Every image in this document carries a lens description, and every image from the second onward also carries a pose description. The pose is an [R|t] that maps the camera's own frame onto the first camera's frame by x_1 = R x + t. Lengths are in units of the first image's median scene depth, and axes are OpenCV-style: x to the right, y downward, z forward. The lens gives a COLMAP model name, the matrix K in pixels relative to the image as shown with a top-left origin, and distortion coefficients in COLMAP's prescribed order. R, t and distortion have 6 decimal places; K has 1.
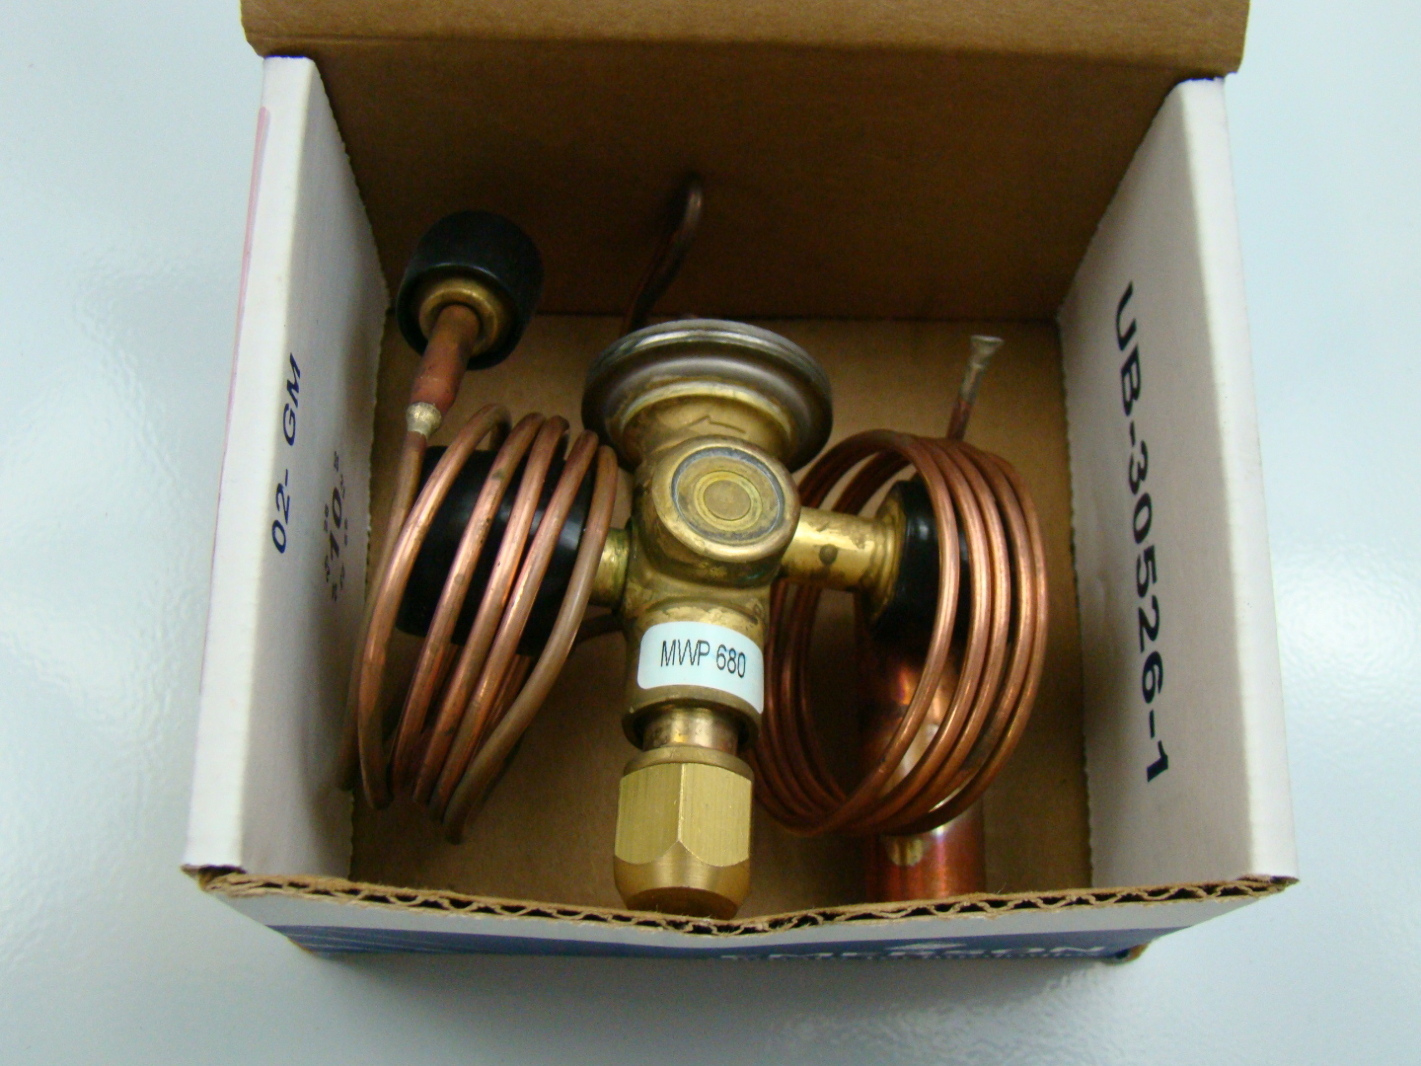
lens RADIAL K [[1638.9, 0, 711.5], [0, 1638.9, 534.3], [0, 0, 1]] dist [0.025357, 0.000000]
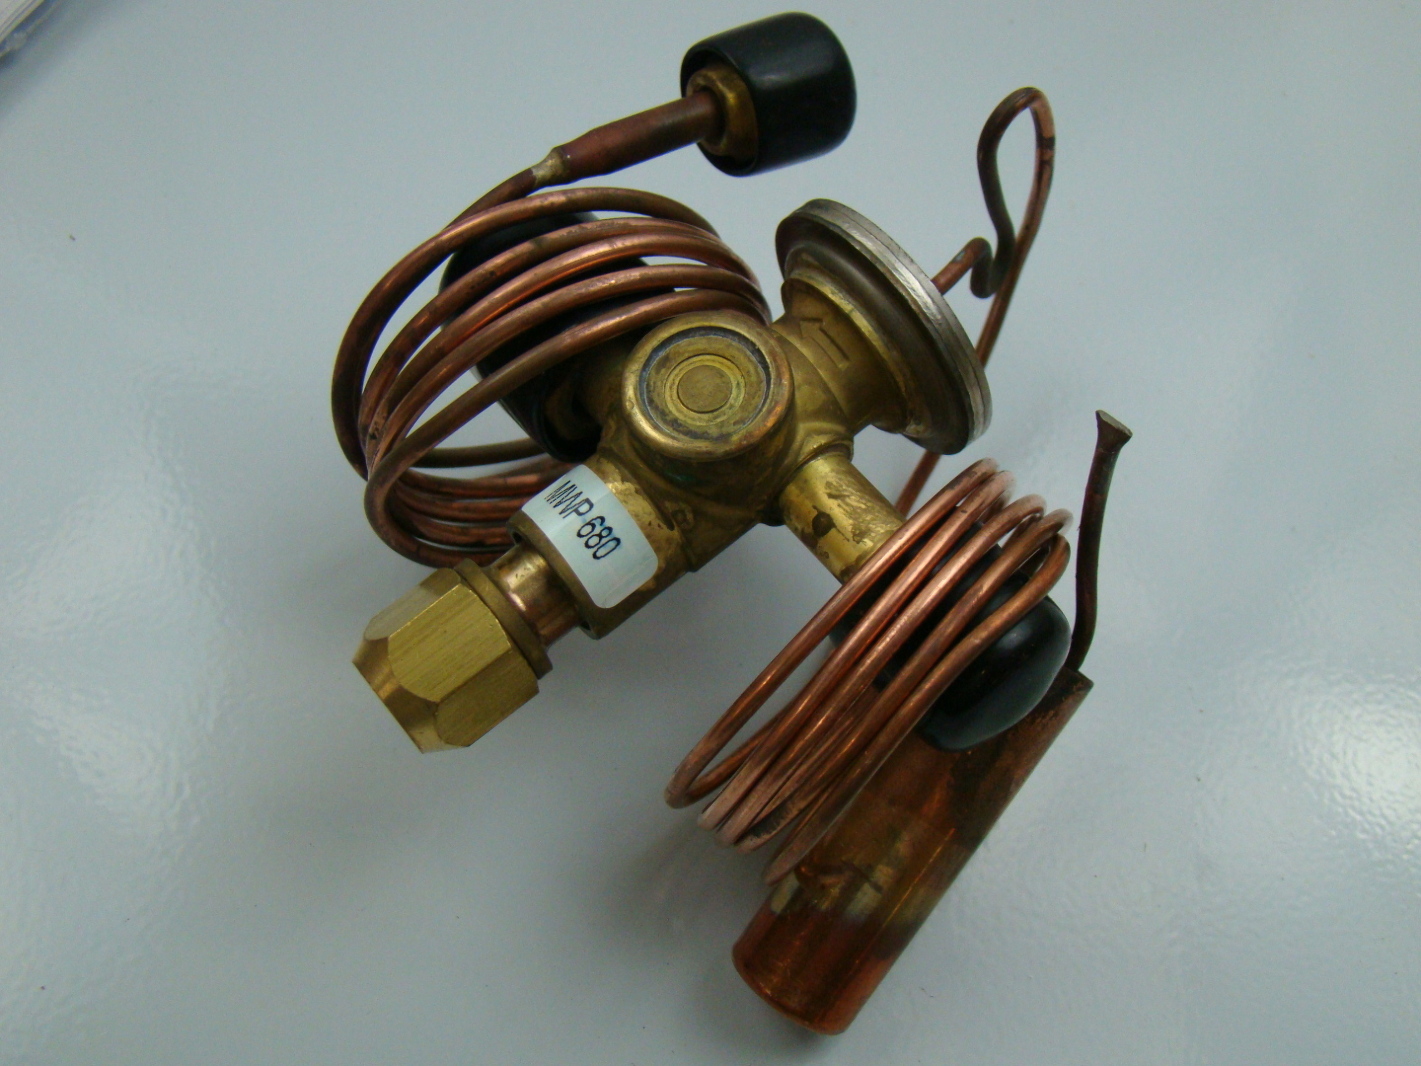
lens RADIAL K [[1638.9, 0, 708.7], [0, 1638.9, 533.1], [0, 0, 1]] dist [0.025357, 0.000000]
pose [[0.636912, 0.552289, -0.537885, 0.529521], [-0.508834, 0.825299, 0.244888, -0.174455], [0.579165, 0.117722, 0.806666, 0.306546]]
